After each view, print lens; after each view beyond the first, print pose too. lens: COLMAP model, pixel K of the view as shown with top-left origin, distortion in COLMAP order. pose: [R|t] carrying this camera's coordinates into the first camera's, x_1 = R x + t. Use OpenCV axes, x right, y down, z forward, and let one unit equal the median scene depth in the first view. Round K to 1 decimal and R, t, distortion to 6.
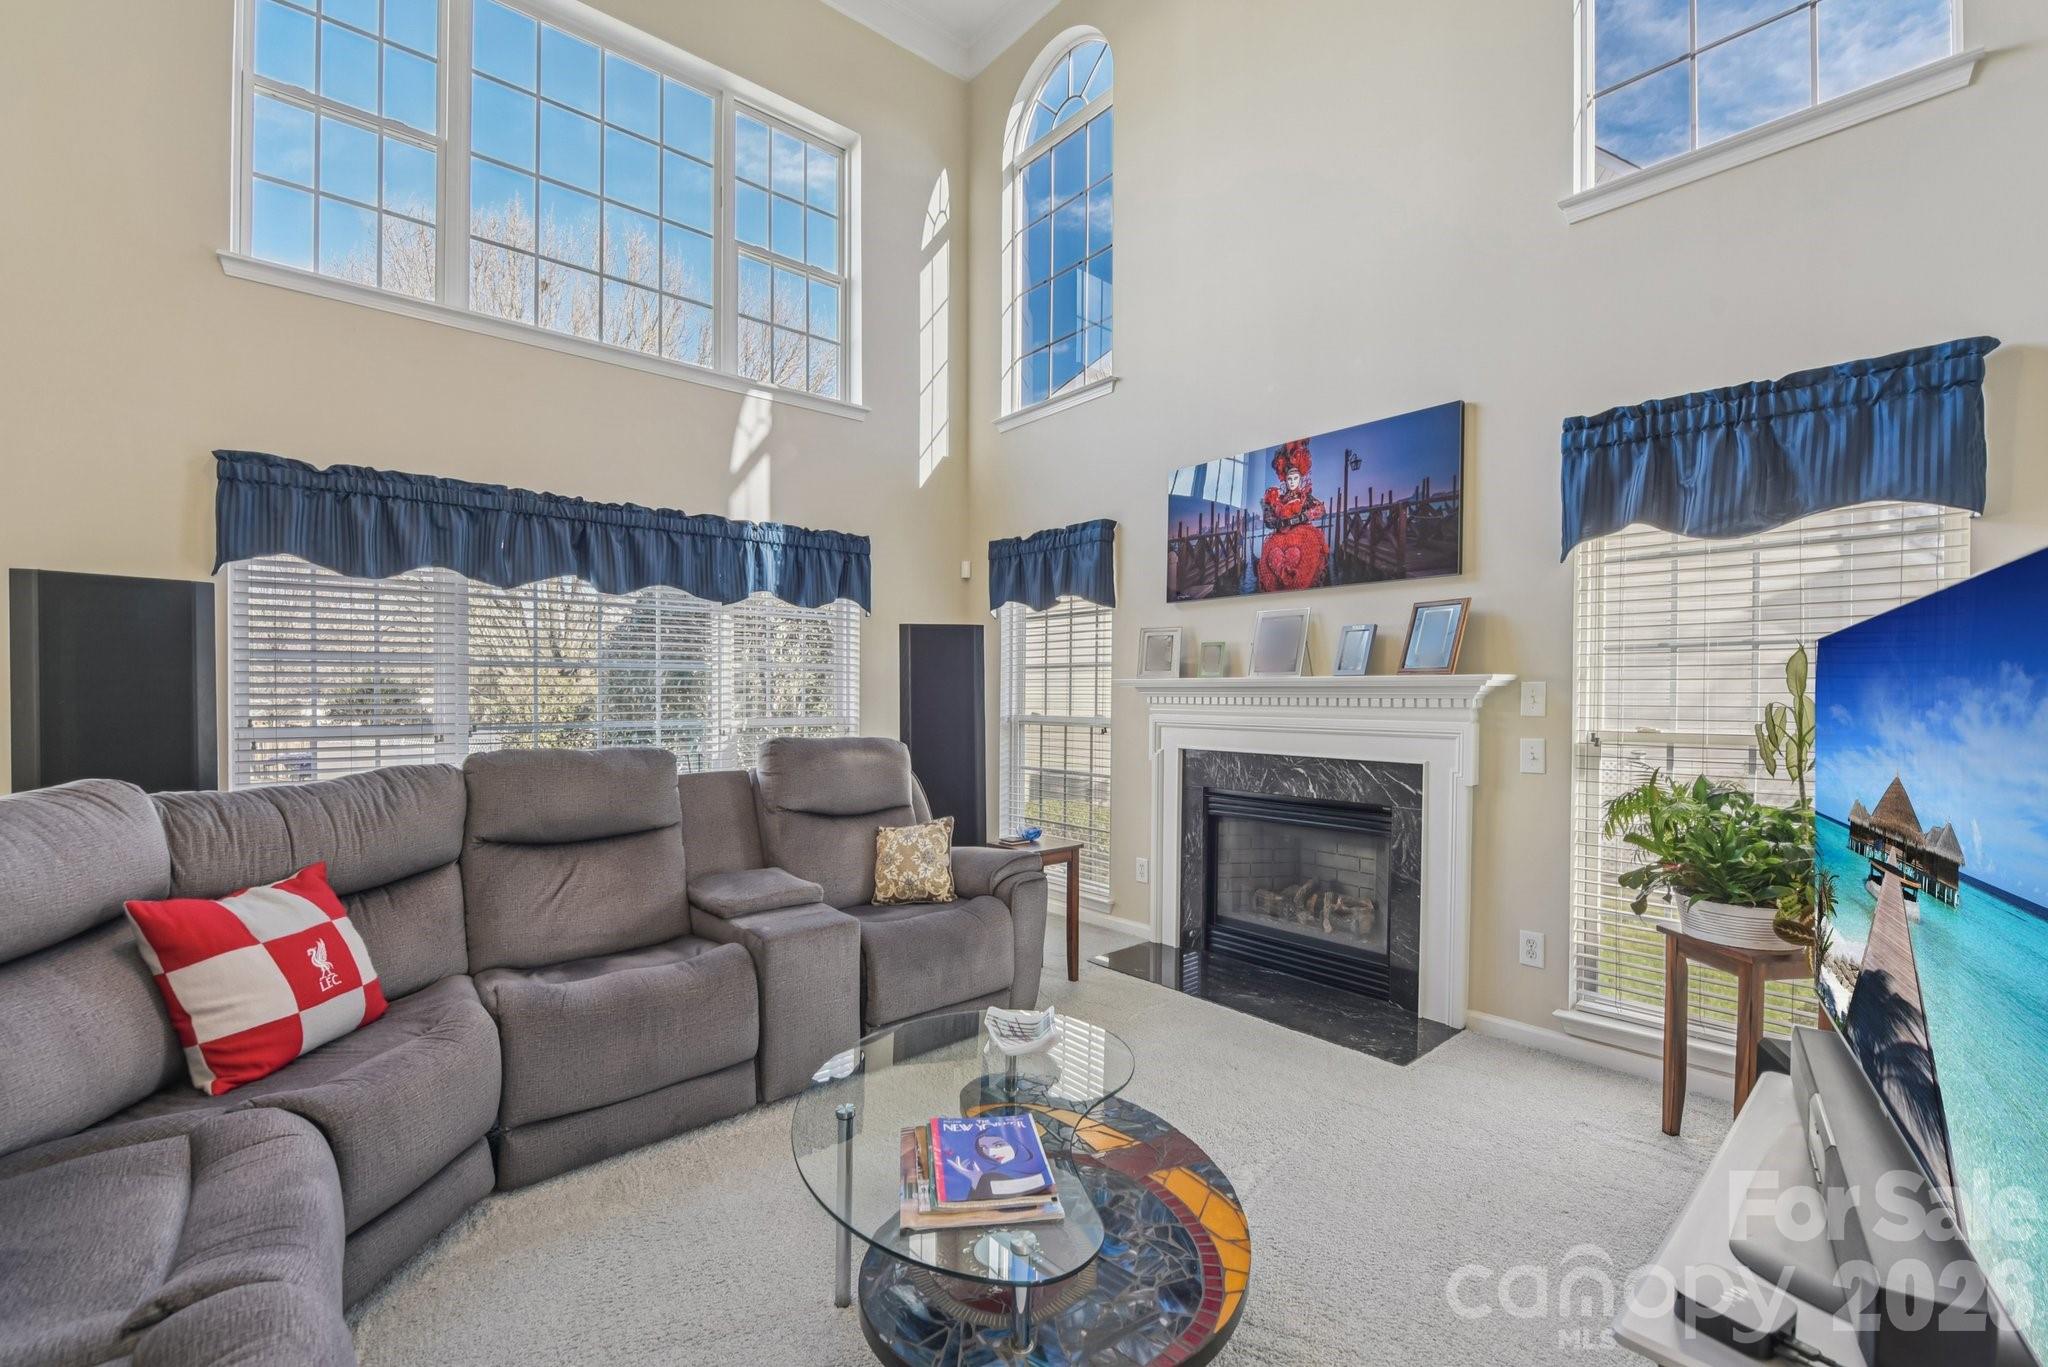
lens RADIAL K [[844.9, 0, 1032.6], [0, 844.9, 691.6], [0, 0, 1]] dist [-0.012783, -0.000322]
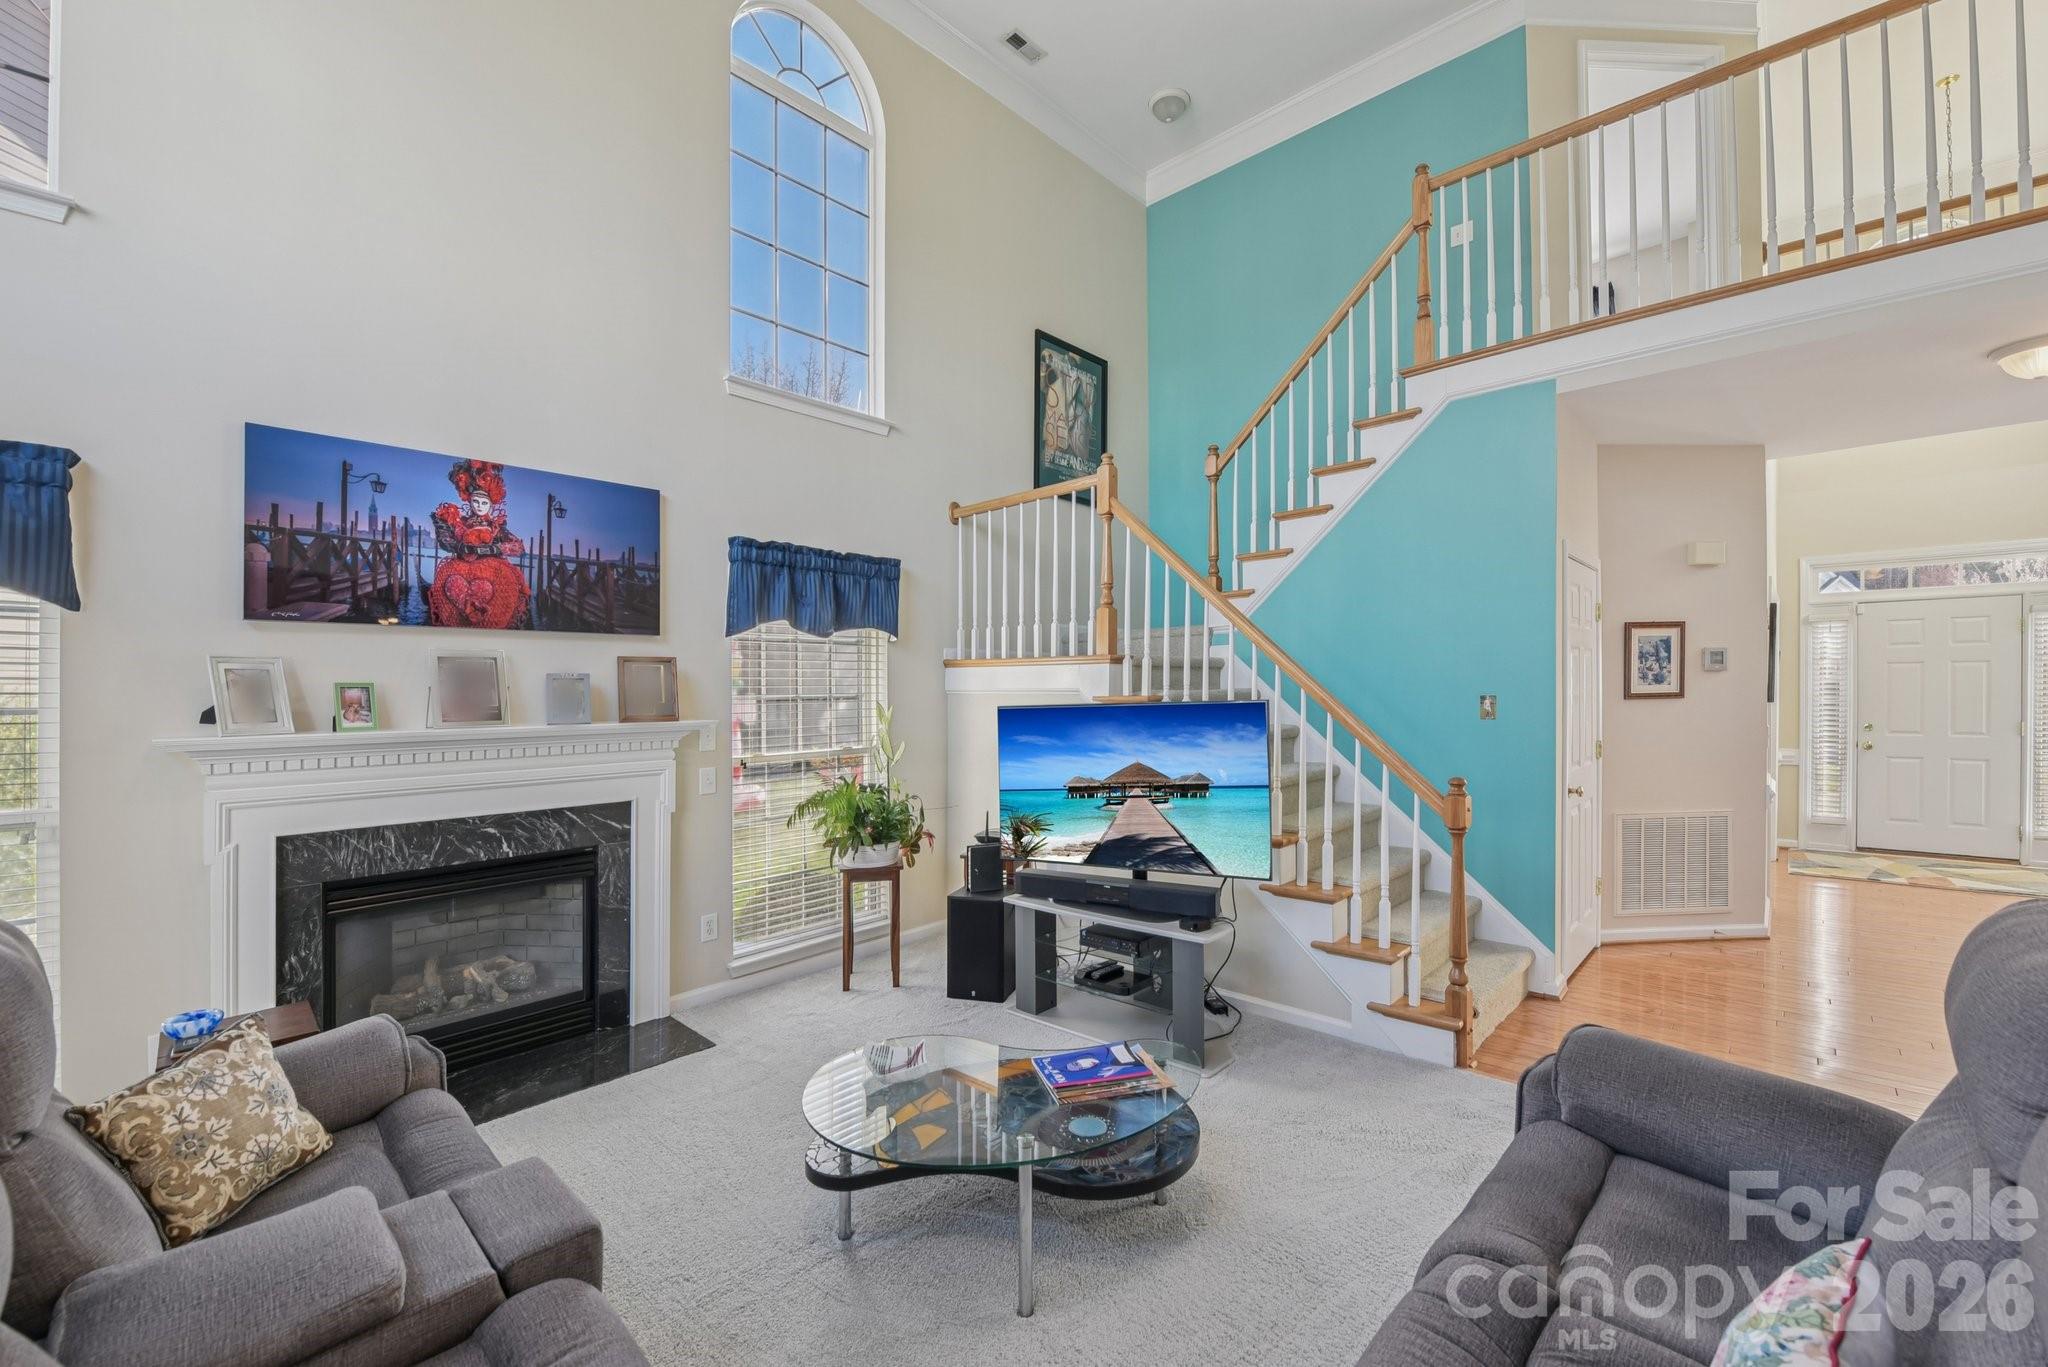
lens RADIAL K [[855.7, 0, 1037.3], [0, 855.7, 689.5], [0, 0, 1]] dist [-0.019430, -0.000287]
pose [[-0.121474, 0.000181, 0.992595, -0.658125], [0.007944, 0.999968, 0.000790, -0.052976], [-0.992563, 0.007981, -0.121471, 0.539948]]
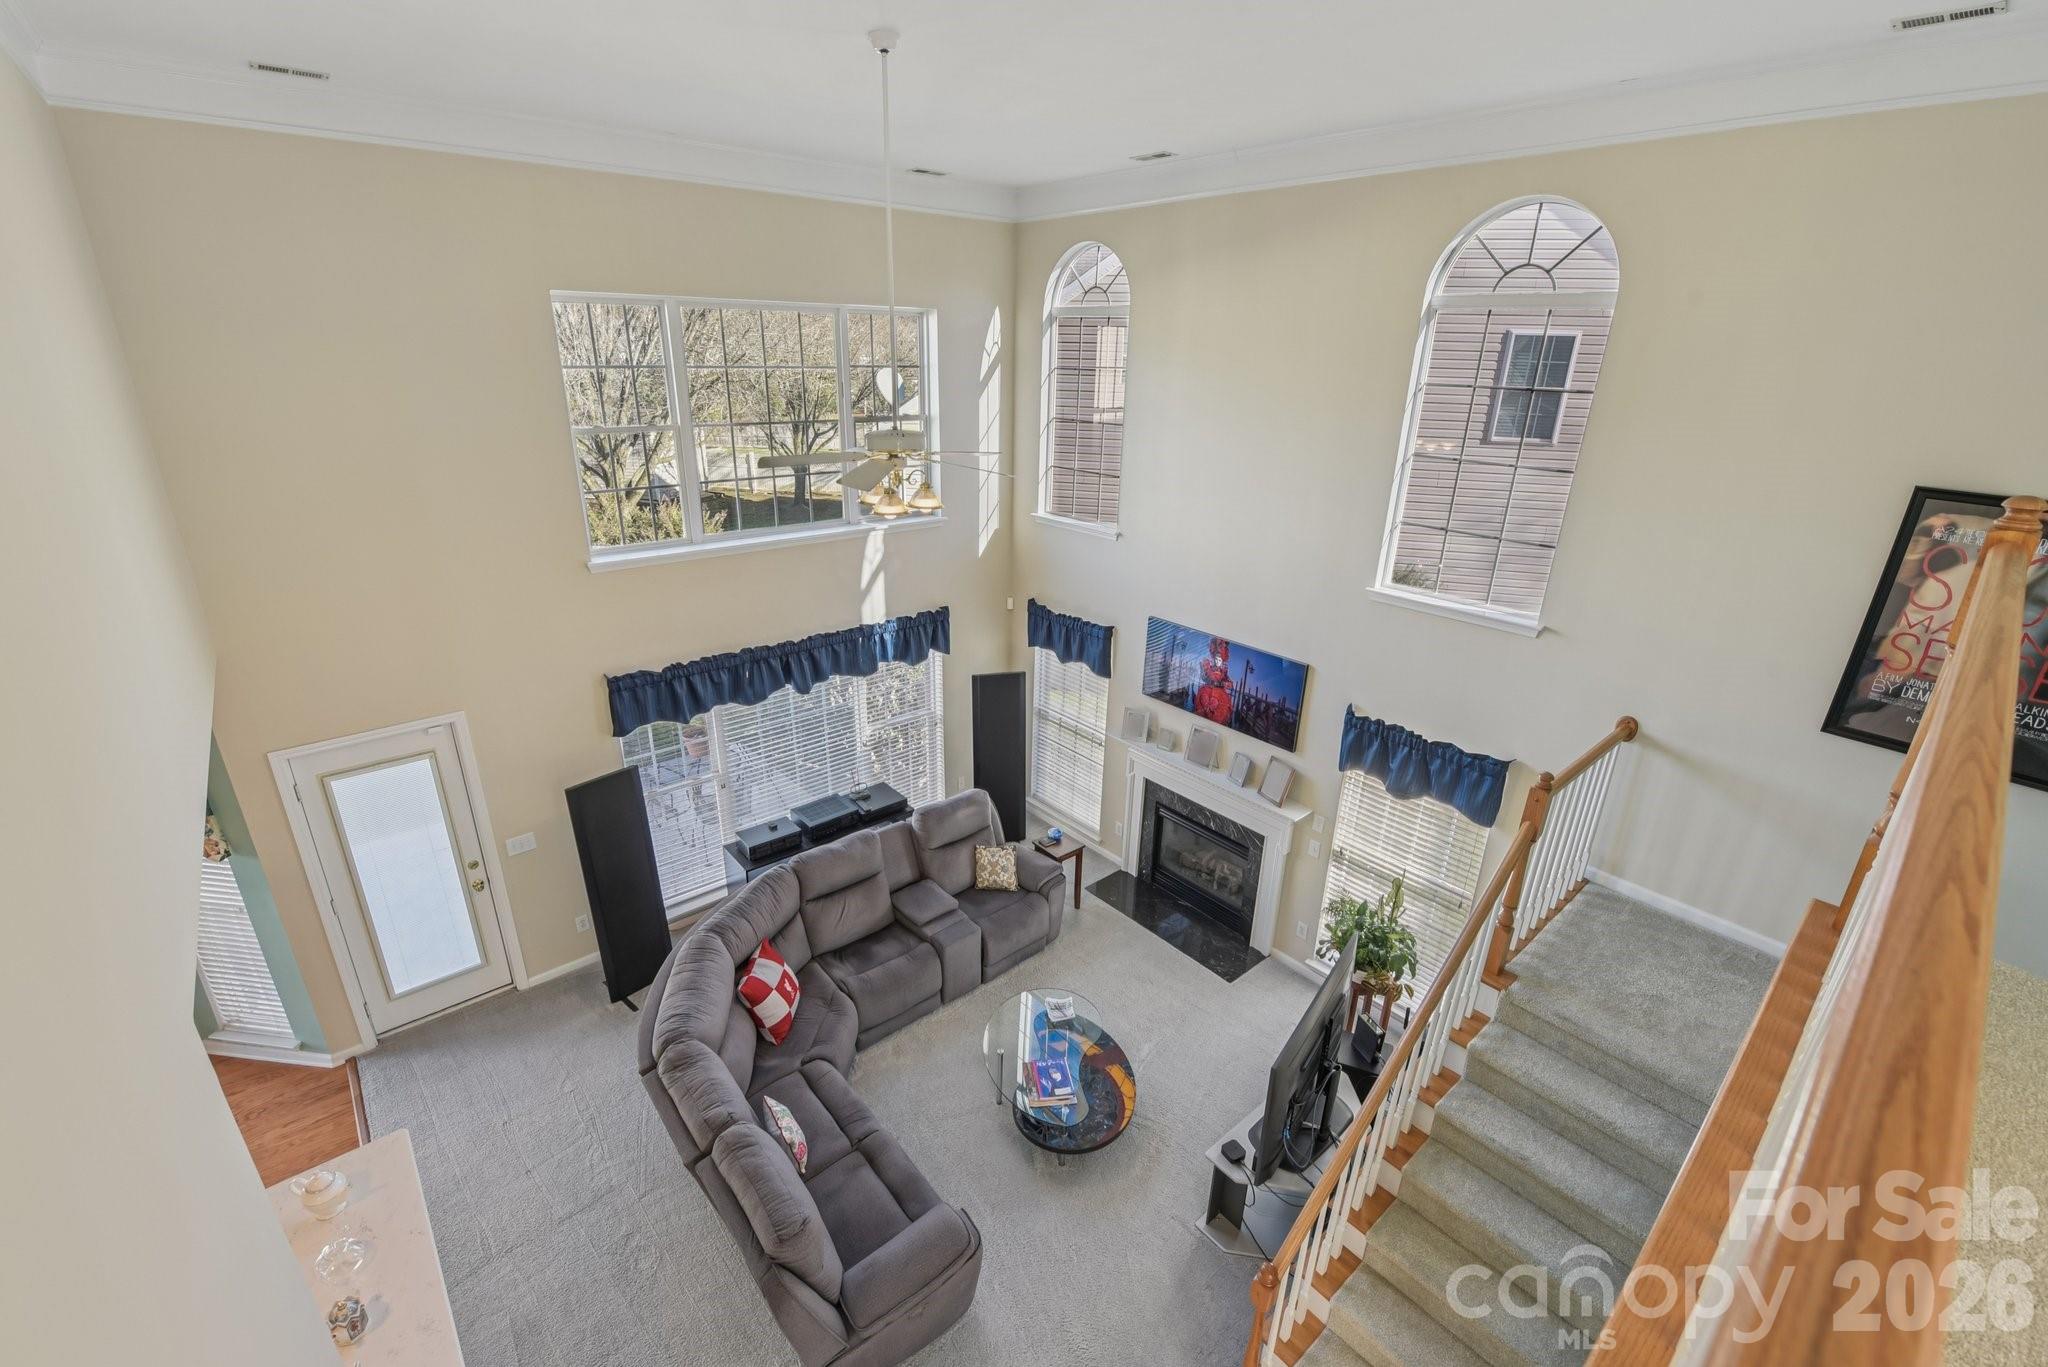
lens RADIAL K [[865.9, 0, 1027.9], [0, 865.9, 658.2], [0, 0, 1]] dist [-0.000088, -0.000158]
pose [[0.999842, 0.017716, 0.001573, -0.075631], [-0.017203, 0.940873, 0.338323, -0.850213], [0.004513, -0.338296, 0.941029, -0.638743]]
